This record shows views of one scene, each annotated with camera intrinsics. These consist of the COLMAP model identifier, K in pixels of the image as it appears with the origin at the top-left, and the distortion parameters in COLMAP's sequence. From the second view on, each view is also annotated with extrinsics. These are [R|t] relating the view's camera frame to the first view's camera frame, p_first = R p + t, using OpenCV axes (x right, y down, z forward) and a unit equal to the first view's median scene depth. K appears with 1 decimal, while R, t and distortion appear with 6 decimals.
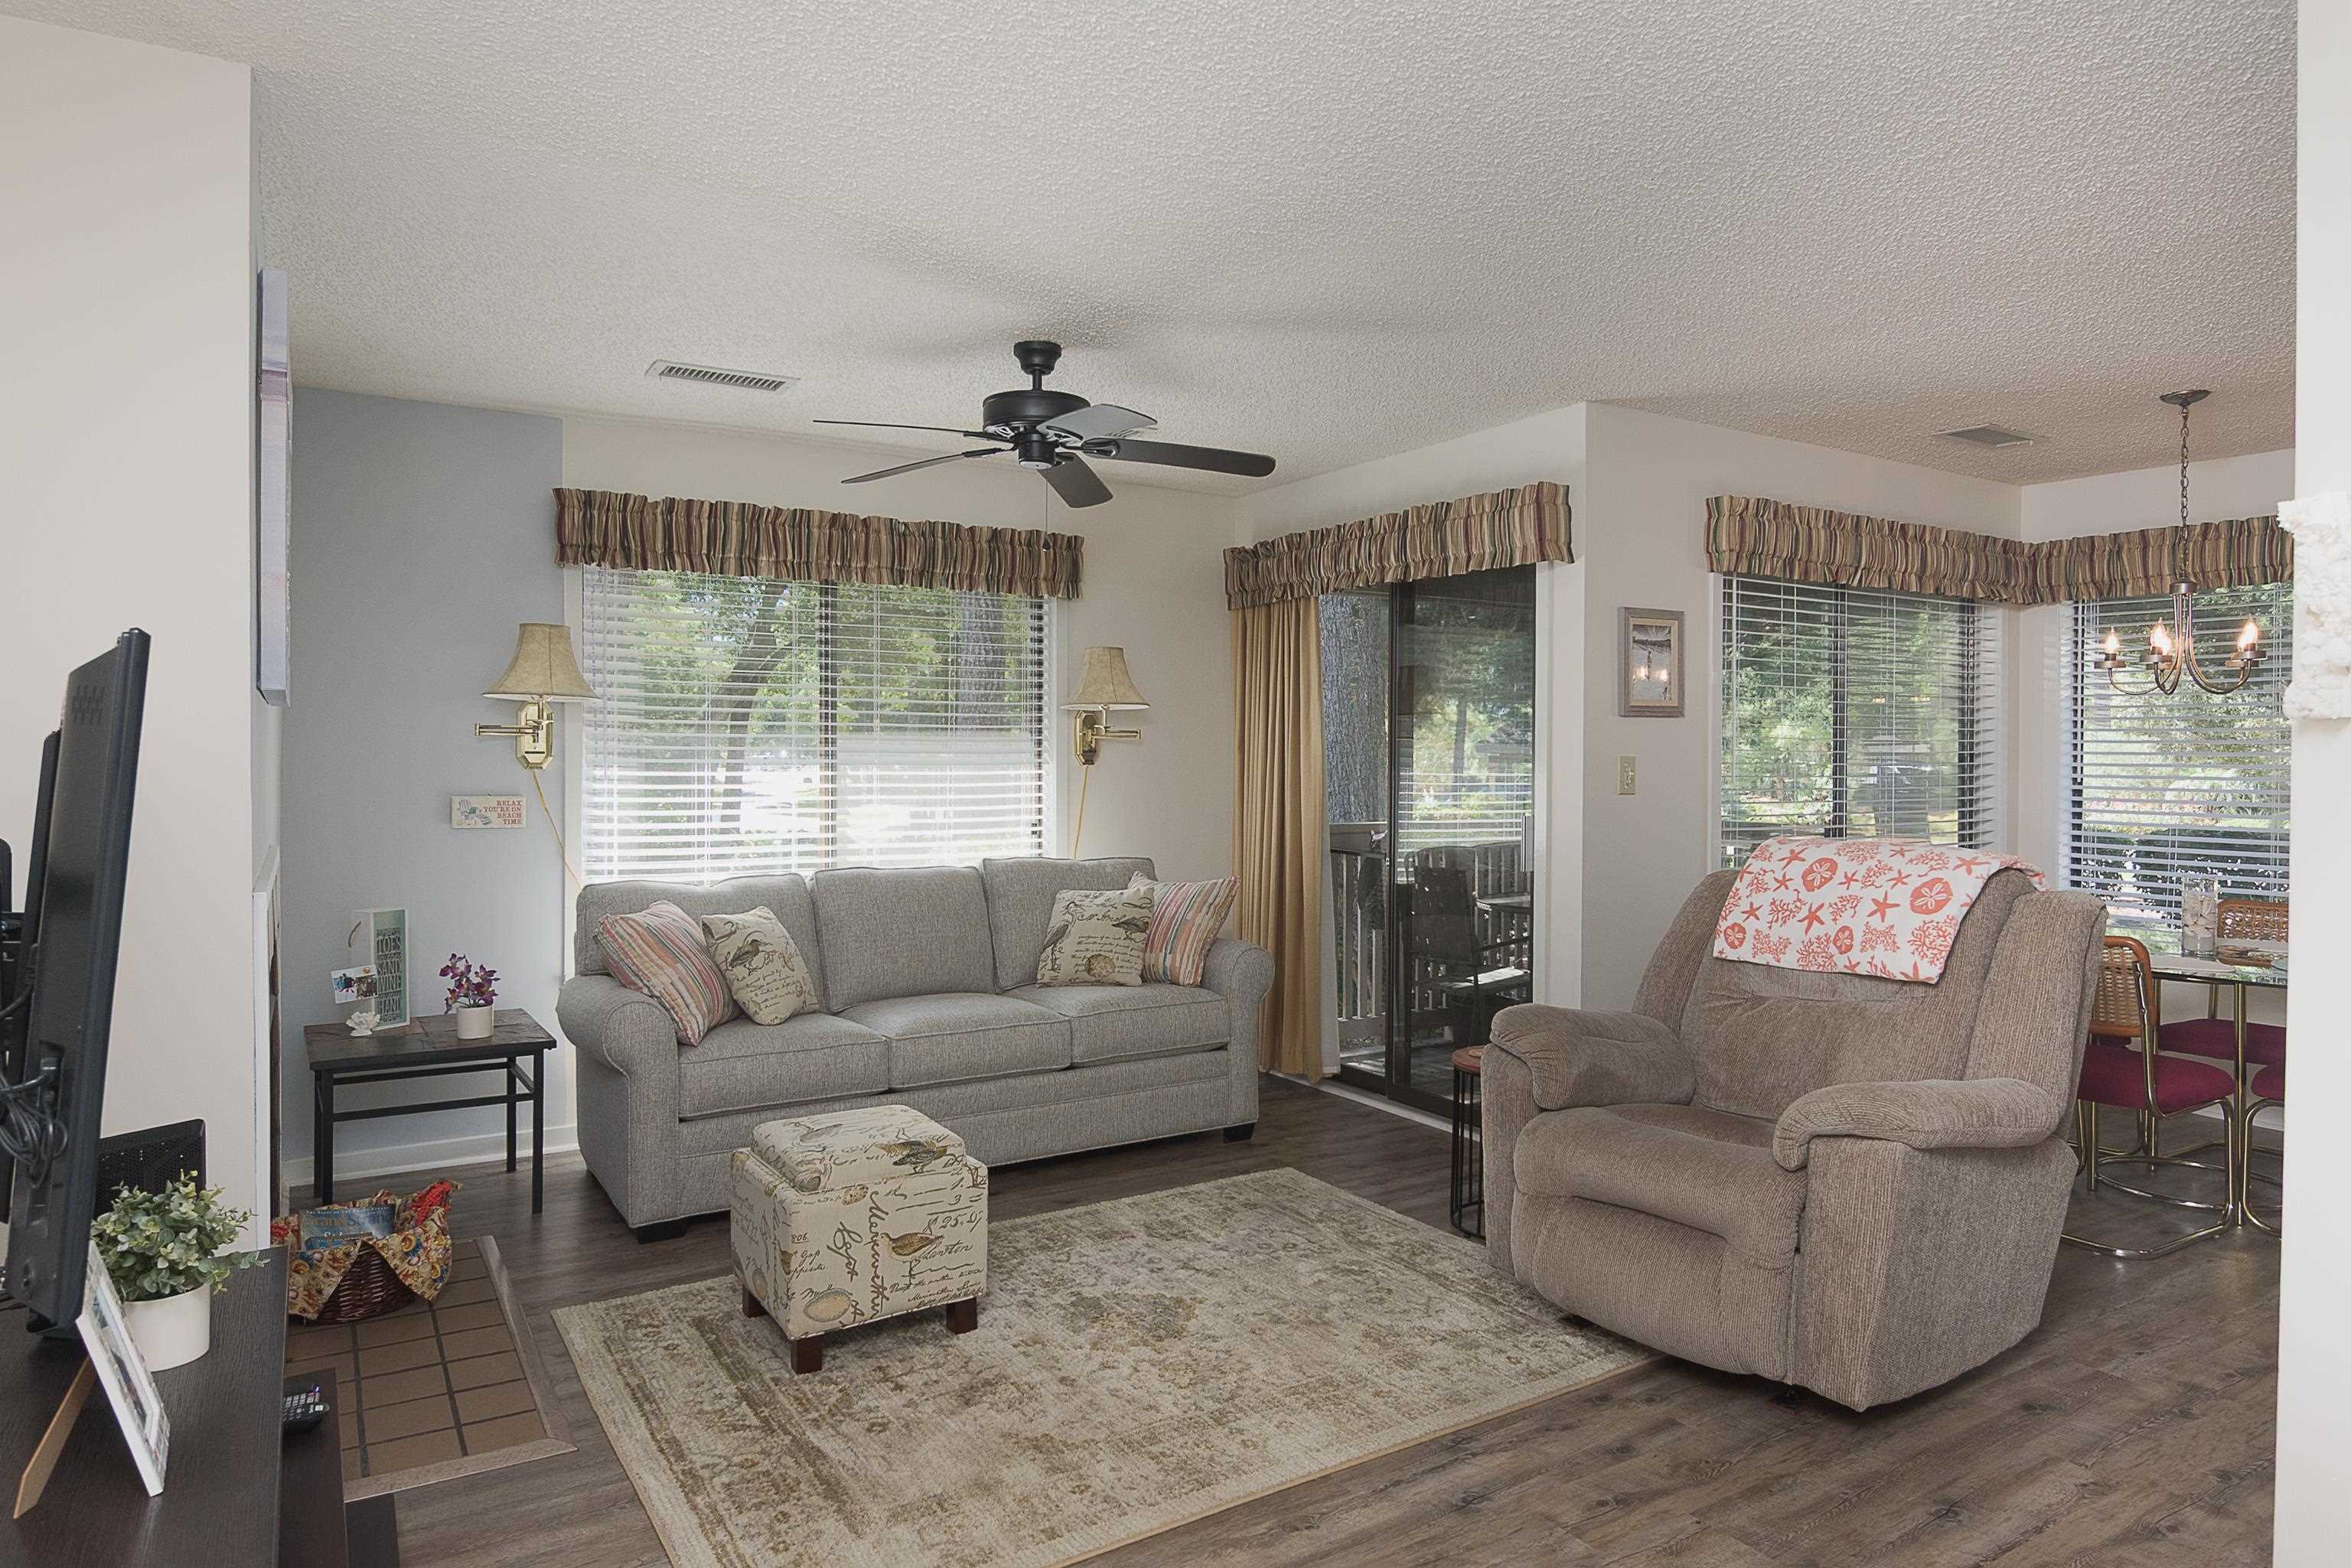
lens RADIAL K [[1356.1, 0, 1142.5], [0, 1356.1, 756.6], [0, 0, 1]] dist [0.013059, -0.000099]
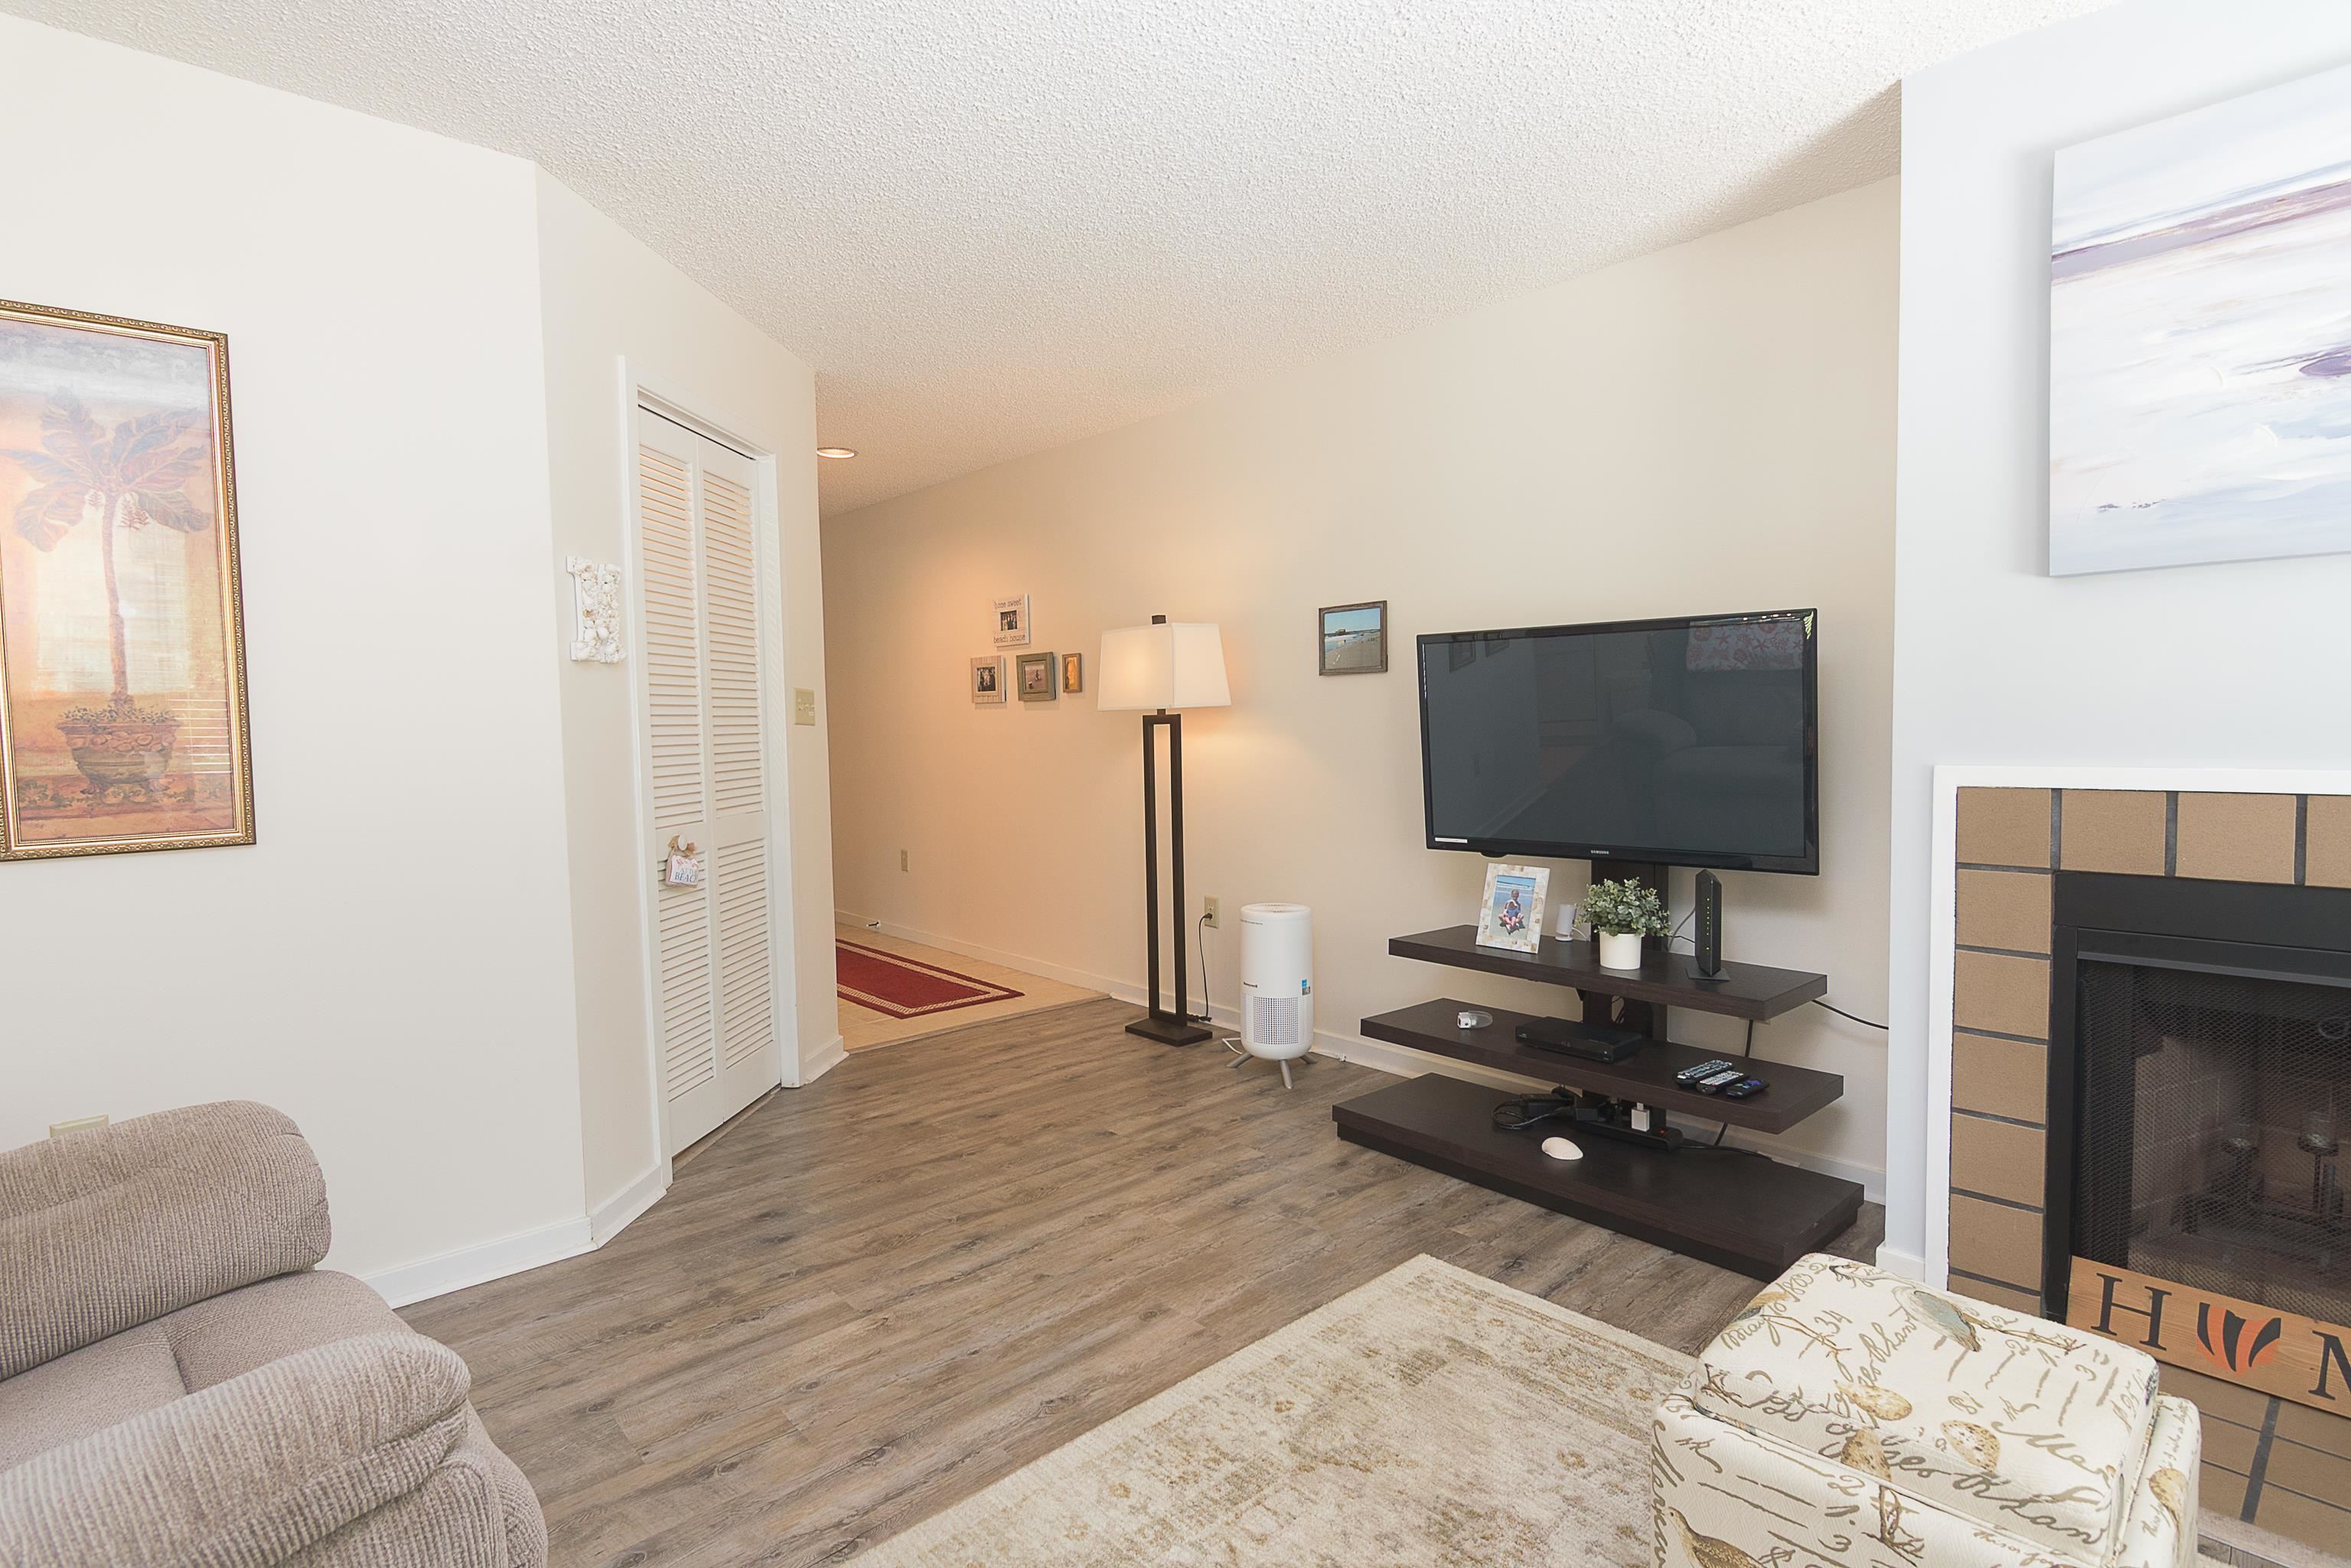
lens RADIAL K [[1153.3, 0, 1179.7], [0, 1153.3, 775.1], [0, 0, 1]] dist [-0.003973, -0.003731]
pose [[-0.977512, 0.024722, -0.209426, 0.103283], [0.015490, 0.998839, 0.045608, 0.028124], [0.210311, 0.041338, -0.976760, 0.970608]]
